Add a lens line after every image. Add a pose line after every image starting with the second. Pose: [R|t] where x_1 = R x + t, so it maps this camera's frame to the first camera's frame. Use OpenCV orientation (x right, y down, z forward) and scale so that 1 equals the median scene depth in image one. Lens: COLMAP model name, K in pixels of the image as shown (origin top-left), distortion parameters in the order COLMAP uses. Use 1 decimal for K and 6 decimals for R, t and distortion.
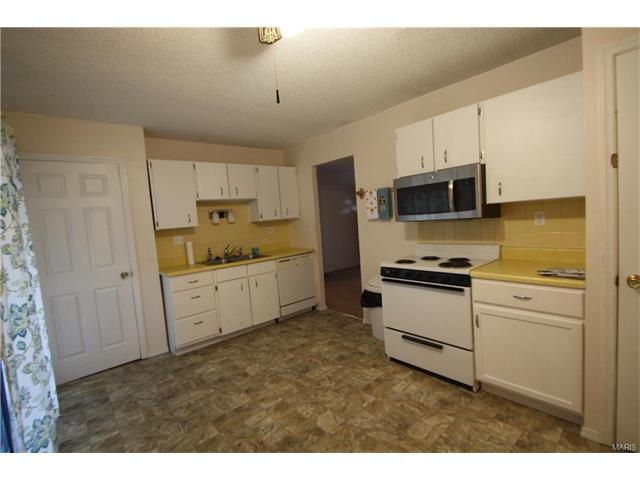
lens RADIAL K [[296.5, 0, 308.5], [0, 296.5, 243.5], [0, 0, 1]] dist [0.006150, -0.001485]
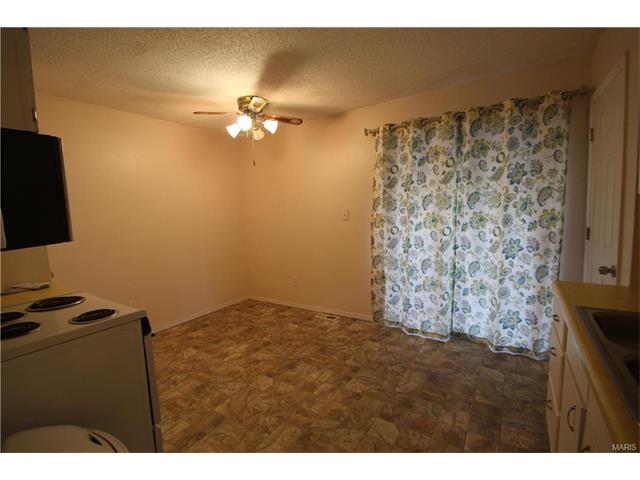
lens RADIAL K [[296.5, 0, 315.6], [0, 296.5, 240.6], [0, 0, 1]] dist [0.006150, -0.001485]
pose [[-0.950546, 0.143618, -0.275384, 0.070393], [0.087872, 0.974796, 0.205065, -0.112552], [0.297894, 0.170725, -0.939208, 1.289894]]
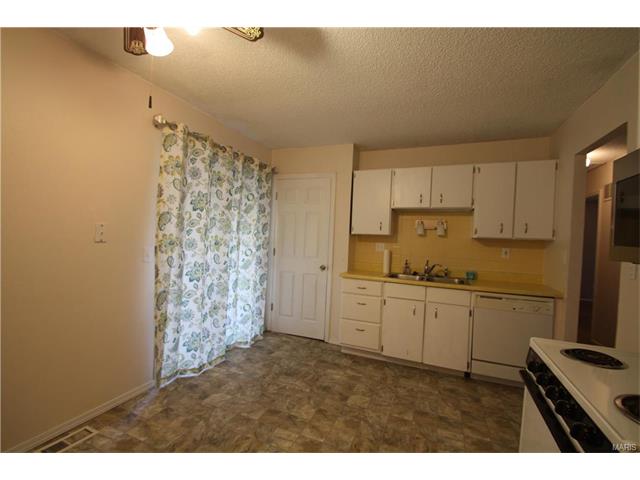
lens RADIAL K [[296.5, 0, 312.0], [0, 296.5, 239.6], [0, 0, 1]] dist [0.006150, -0.001485]
pose [[0.448911, 0.106814, -0.887170, 0.410691], [-0.152059, 0.987481, 0.041949, -0.049652], [0.880544, 0.116071, 0.459533, 0.366725]]
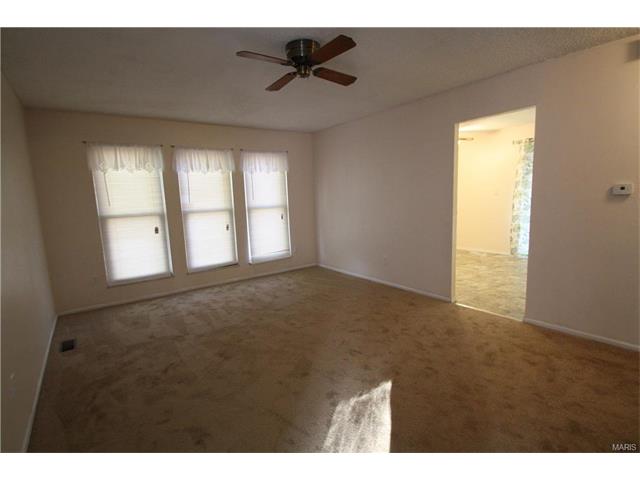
lens RADIAL K [[318.8, 0, 316.4], [0, 318.8, 239.1], [0, 0, 1]] dist [-0.001610, -0.000113]
pose [[-0.991018, 0.106764, 0.080524, 0.622640], [0.122289, 0.967198, 0.222651, -0.257401], [-0.054112, 0.230498, -0.971567, 2.321449]]
